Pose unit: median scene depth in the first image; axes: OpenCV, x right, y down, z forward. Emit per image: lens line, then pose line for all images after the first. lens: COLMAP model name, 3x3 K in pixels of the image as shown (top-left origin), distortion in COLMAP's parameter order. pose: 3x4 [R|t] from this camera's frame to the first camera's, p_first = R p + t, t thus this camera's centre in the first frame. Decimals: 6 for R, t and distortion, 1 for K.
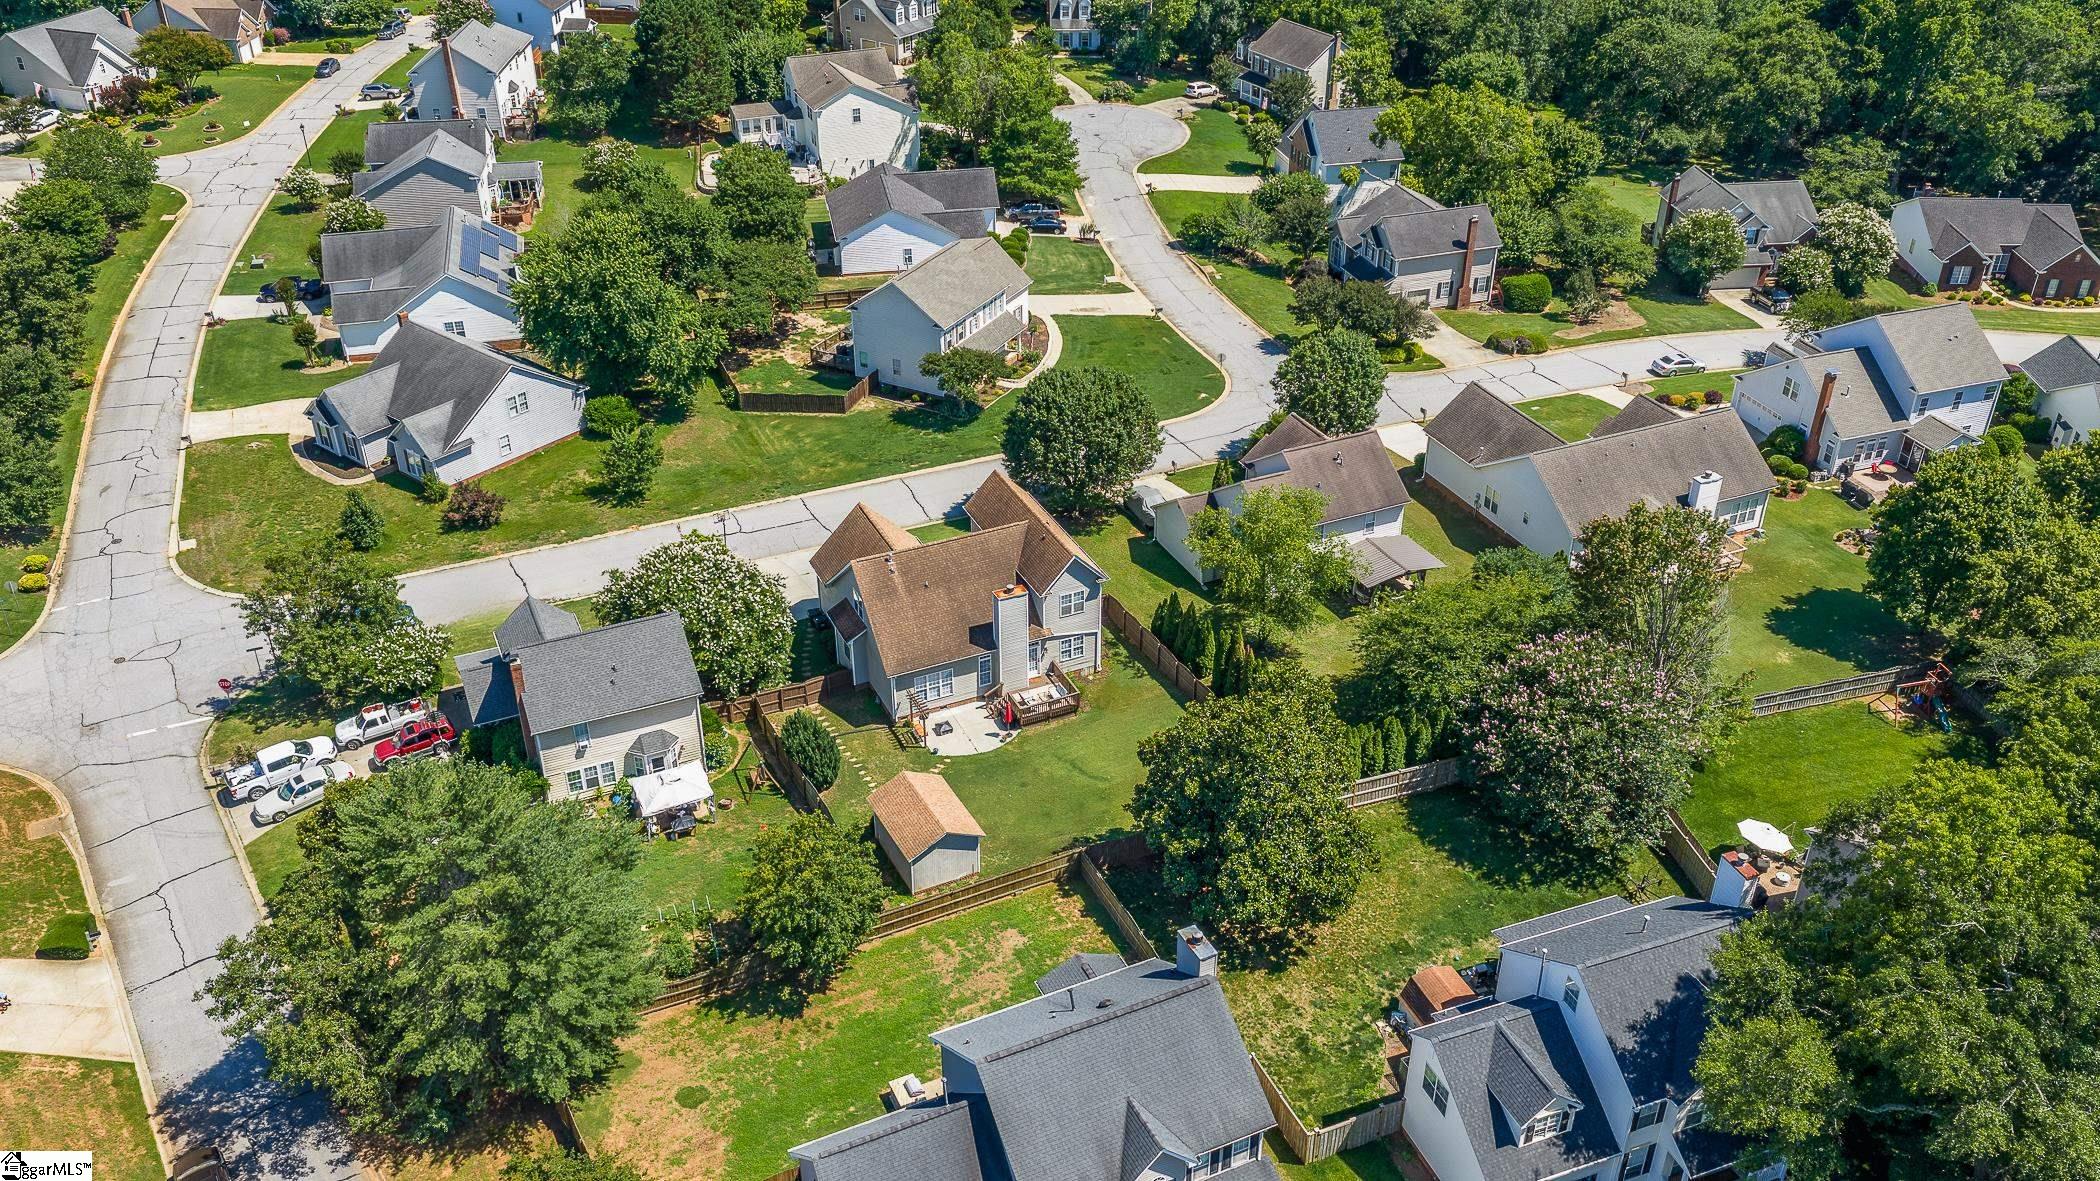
lens RADIAL K [[1715.8, 0, 1052.1], [0, 1715.8, 591.4], [0, 0, 1]] dist [0.011598, -0.009594]
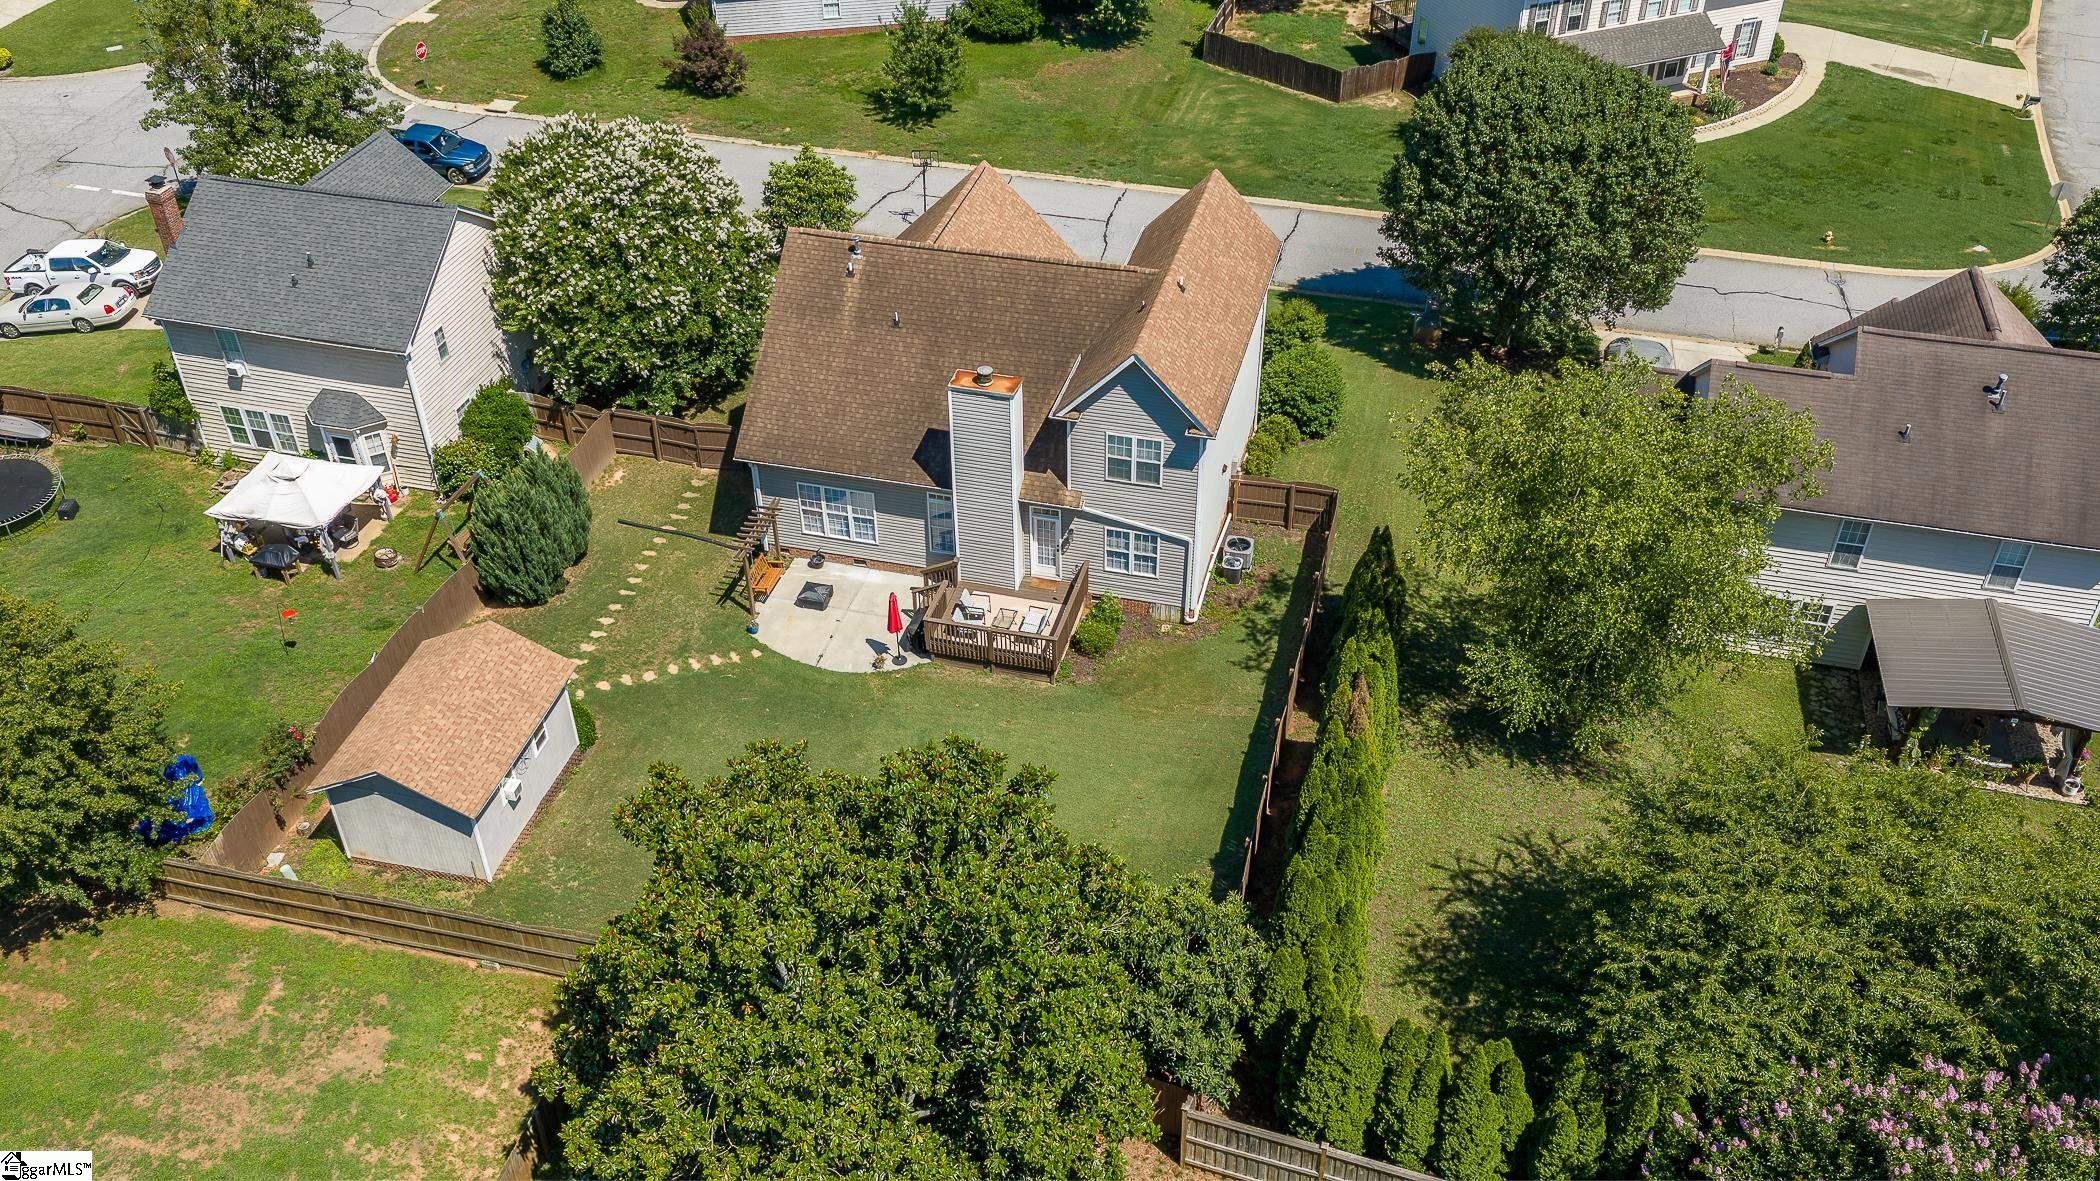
lens RADIAL K [[1715.8, 0, 1050.0], [0, 1715.8, 588.3], [0, 0, 1]] dist [0.011598, -0.009594]
pose [[0.770880, 0.386502, -0.506321, 0.244301], [-0.330702, 0.922198, 0.200466, -0.046592], [0.544408, 0.012906, 0.838721, 0.604370]]
